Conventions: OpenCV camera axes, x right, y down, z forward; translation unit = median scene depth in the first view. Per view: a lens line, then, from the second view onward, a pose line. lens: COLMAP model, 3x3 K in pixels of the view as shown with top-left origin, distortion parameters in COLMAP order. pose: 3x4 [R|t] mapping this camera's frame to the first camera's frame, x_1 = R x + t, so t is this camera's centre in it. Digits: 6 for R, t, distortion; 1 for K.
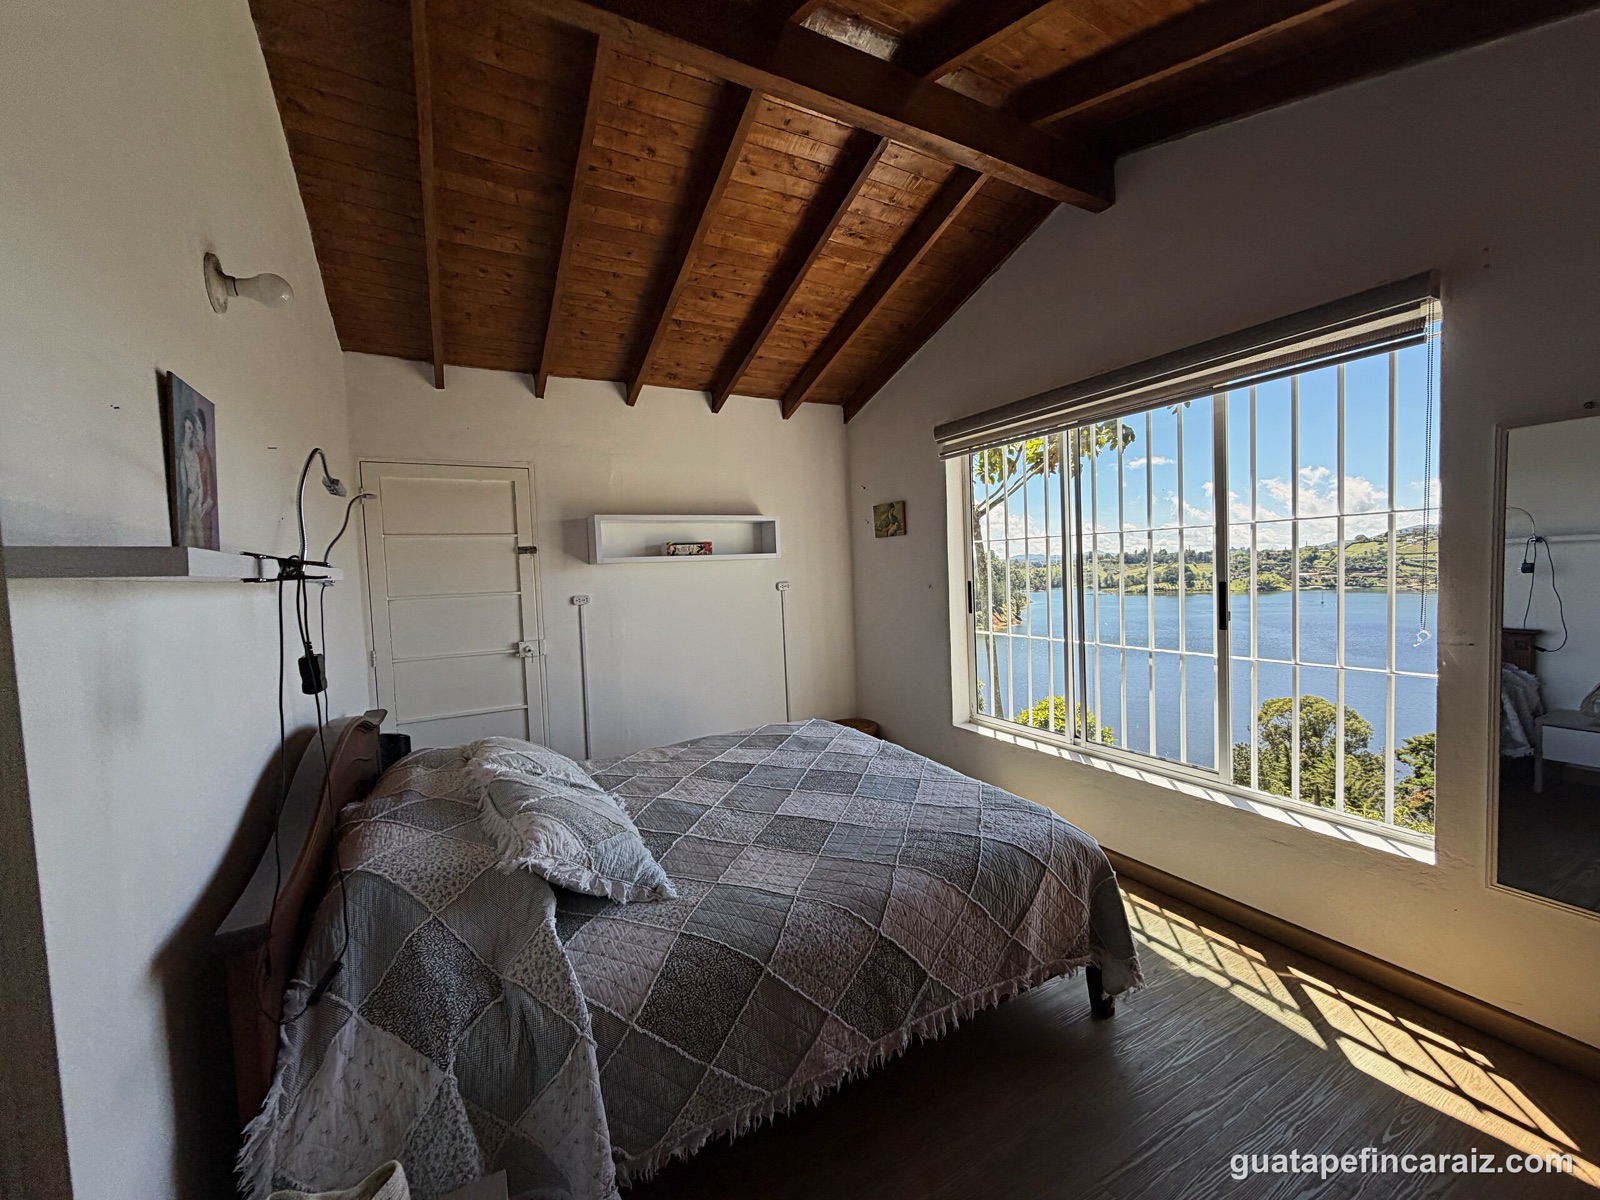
lens RADIAL K [[637.4, 0, 795.2], [0, 637.4, 600.4], [0, 0, 1]] dist [-0.000290, -0.000064]
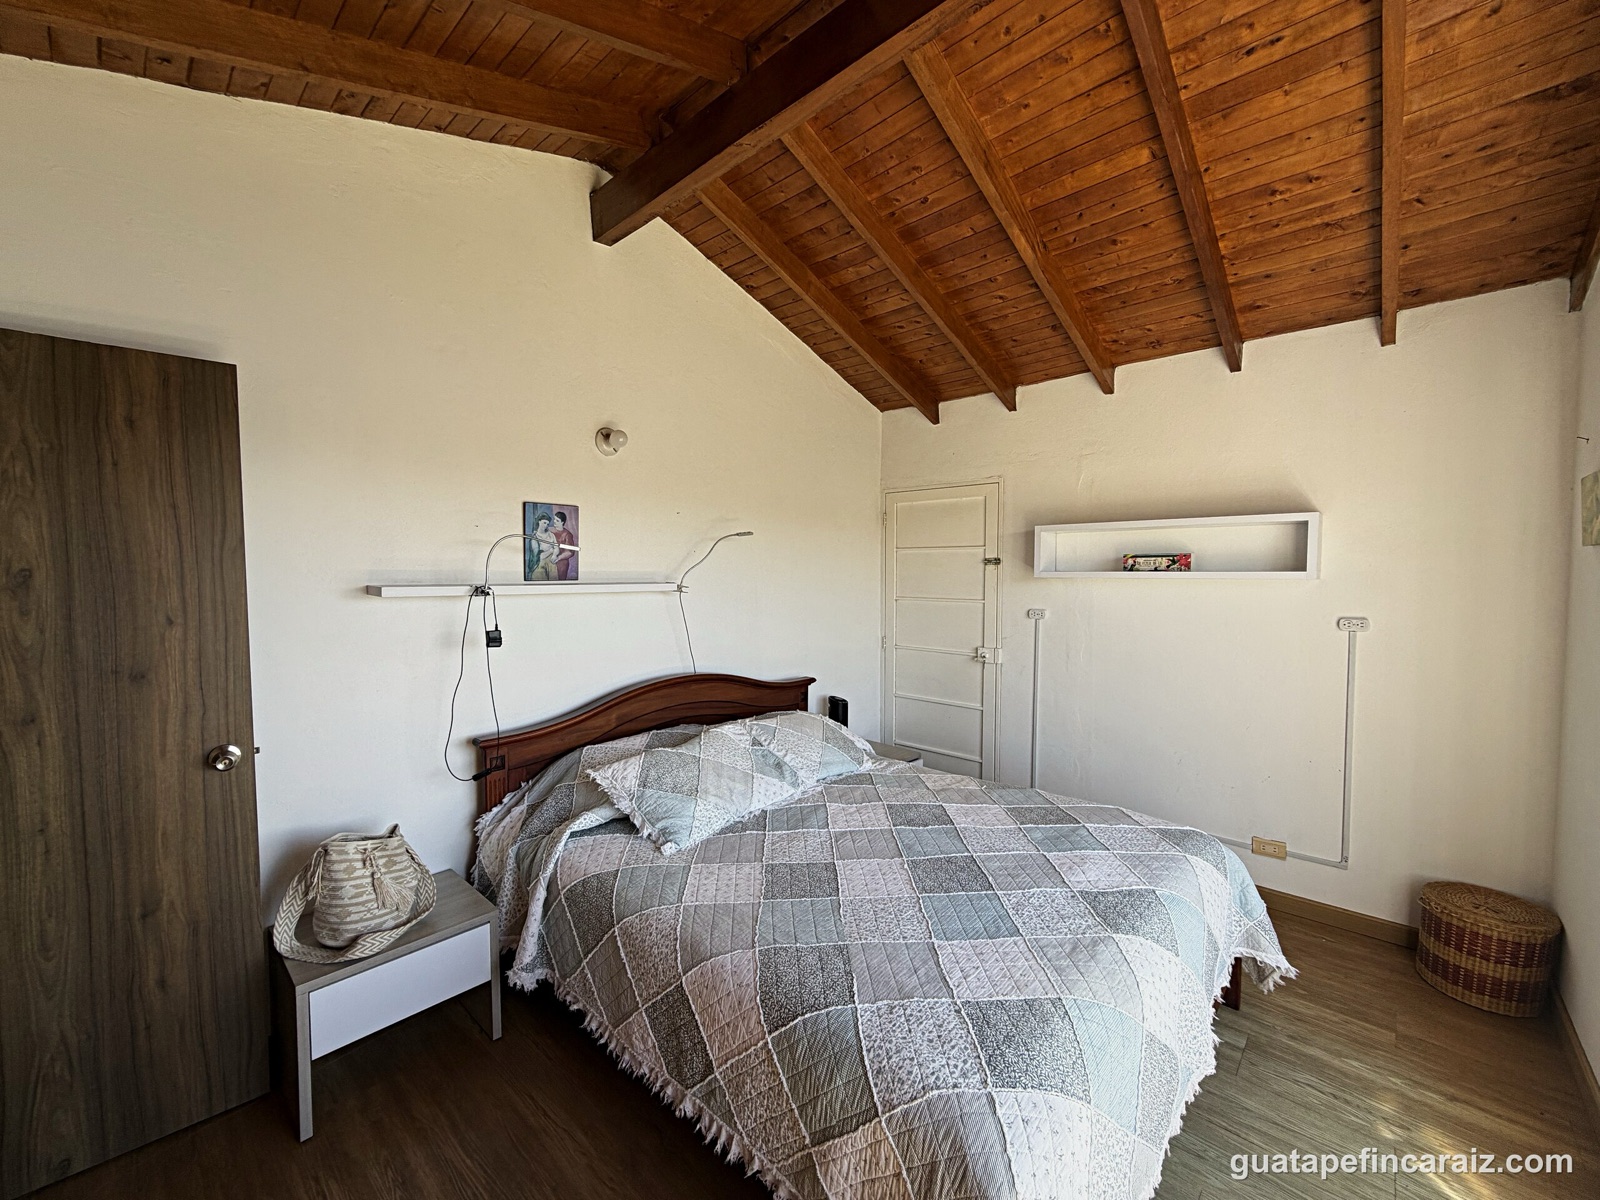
lens RADIAL K [[638.3, 0, 789.9], [0, 638.3, 598.5], [0, 0, 1]] dist [0.013910, 0.000023]
pose [[0.322844, 0.079463, -0.943110, 0.780639], [-0.061218, 0.996136, 0.062975, -0.106704], [0.944470, 0.037404, 0.326461, 0.578688]]
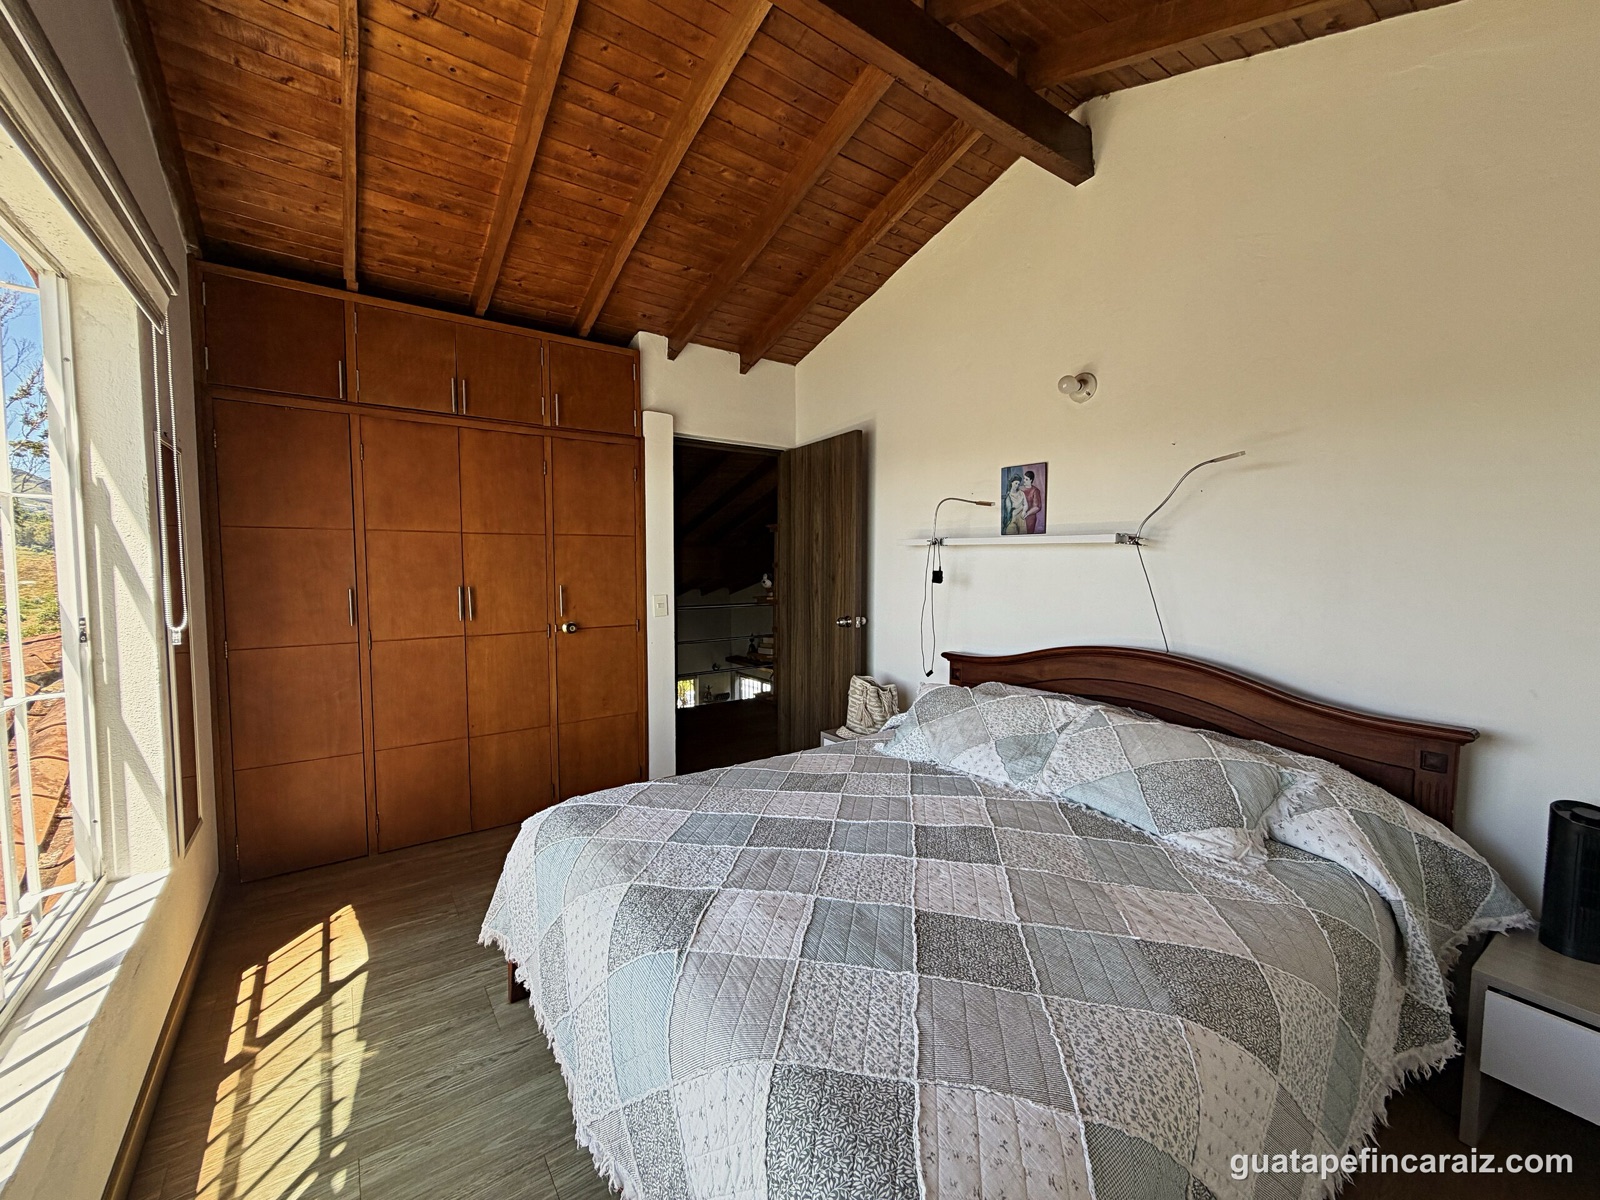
lens RADIAL K [[640.8, 0, 799.6], [0, 640.8, 595.4], [0, 0, 1]] dist [0.000223, 0.000353]
pose [[-0.991356, 0.042290, -0.124195, 0.130534], [0.028448, 0.993393, 0.111183, -0.072184], [0.128076, 0.106688, -0.986009, 1.839270]]
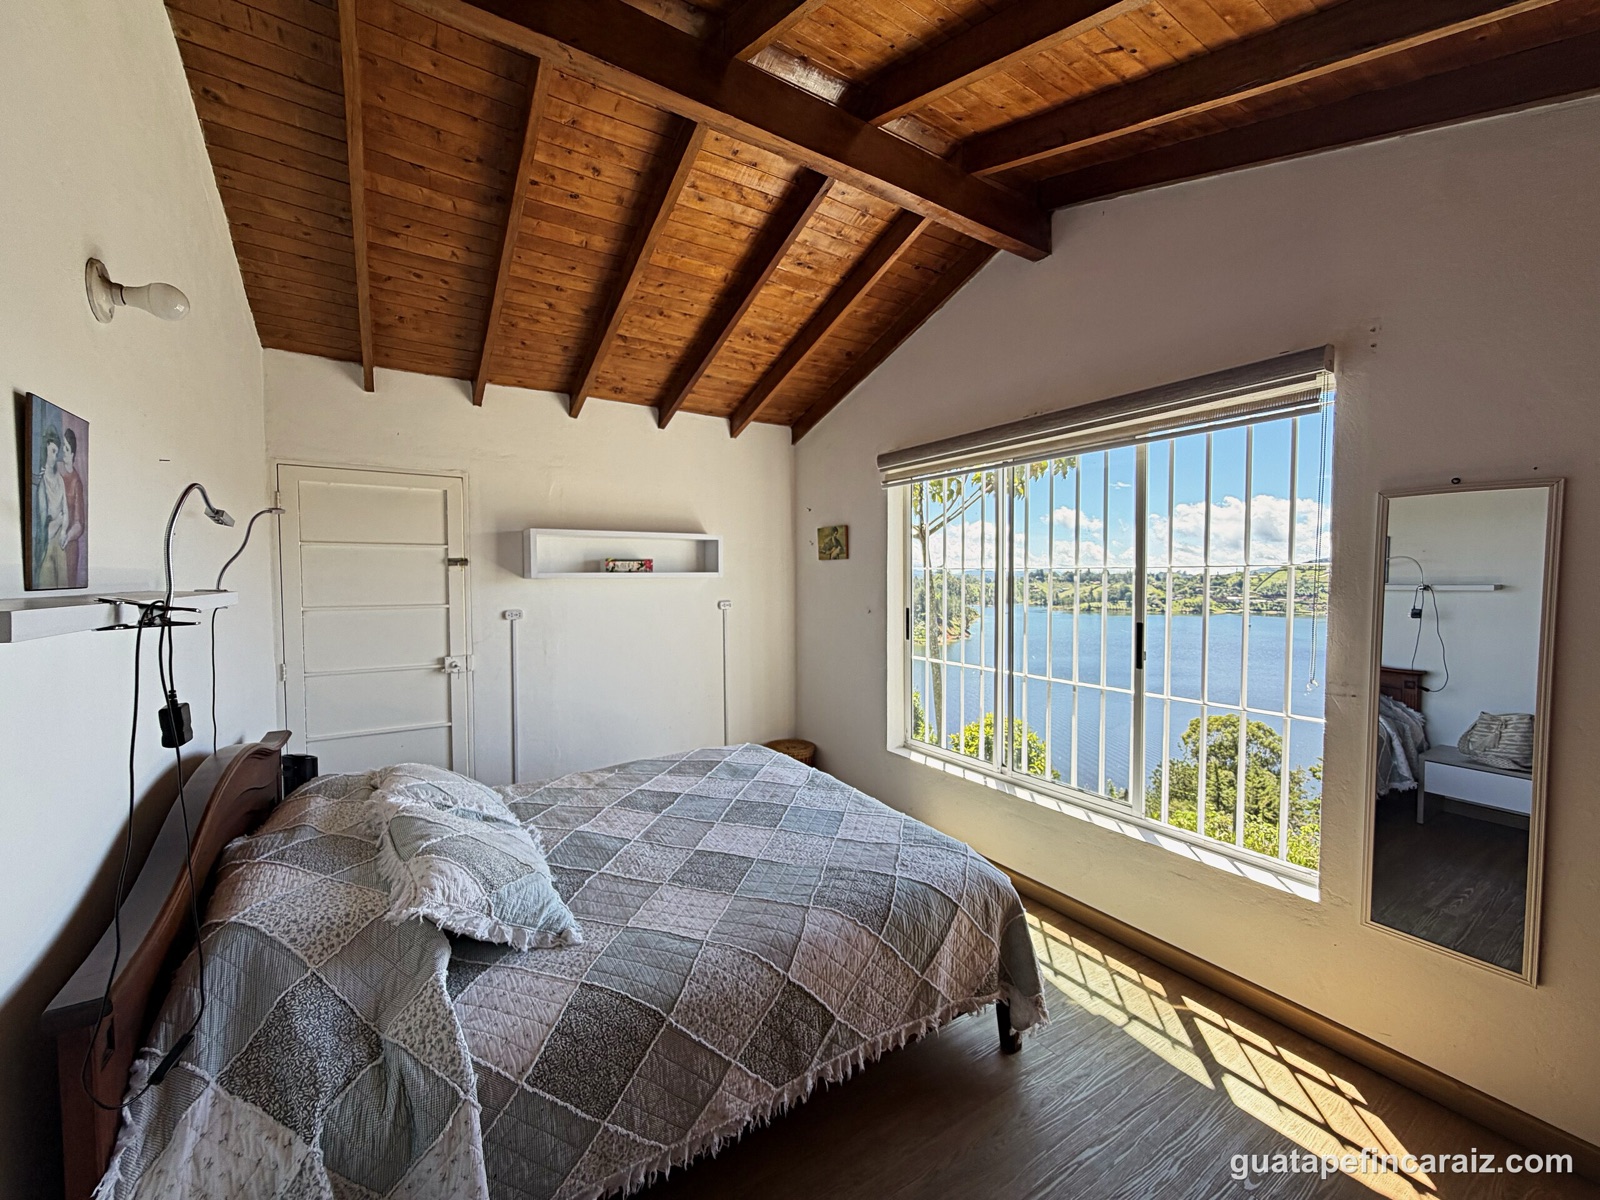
lens RADIAL K [[638.2, 0, 794.6], [0, 638.2, 600.7], [0, 0, 1]] dist [-0.000486, -0.000048]
pose [[0.996926, 0.032818, 0.071145, 0.037581], [-0.031967, 0.999403, -0.013075, -0.039707], [-0.071532, 0.010761, 0.997380, -0.002544]]
